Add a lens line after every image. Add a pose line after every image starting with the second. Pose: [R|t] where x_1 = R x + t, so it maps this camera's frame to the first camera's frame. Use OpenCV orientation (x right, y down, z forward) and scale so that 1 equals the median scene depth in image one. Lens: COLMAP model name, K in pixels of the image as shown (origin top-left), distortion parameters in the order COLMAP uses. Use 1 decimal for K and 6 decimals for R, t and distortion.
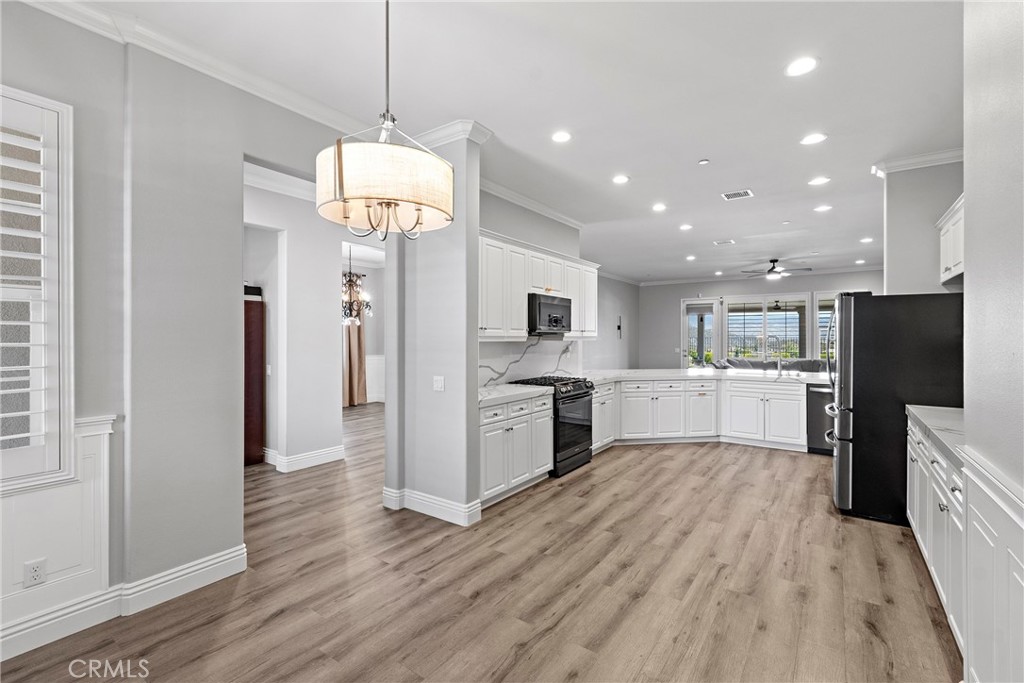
lens RADIAL K [[449.9, 0, 511.5], [0, 449.9, 345.5], [0, 0, 1]] dist [0.000321, 0.000098]
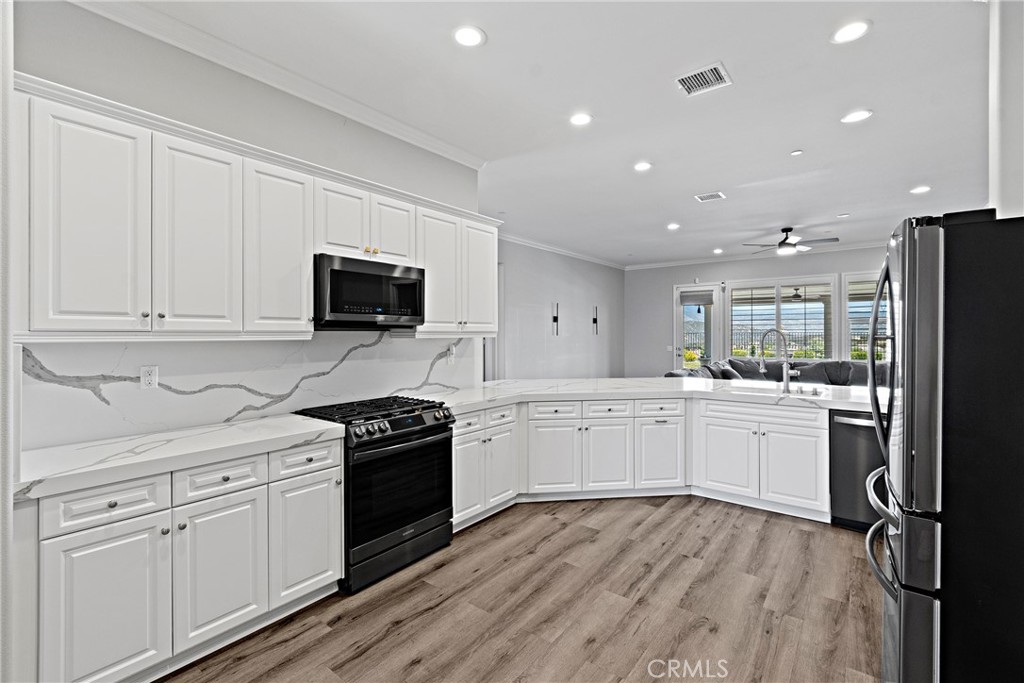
lens RADIAL K [[453.0, 0, 512.0], [0, 453.0, 341.5], [0, 0, 1]] dist [0.000921, -0.000402]
pose [[0.999260, -0.001973, -0.038414, 0.269925], [0.001993, 0.999998, 0.000500, -0.006438], [0.038413, -0.000576, 0.999262, 0.399430]]
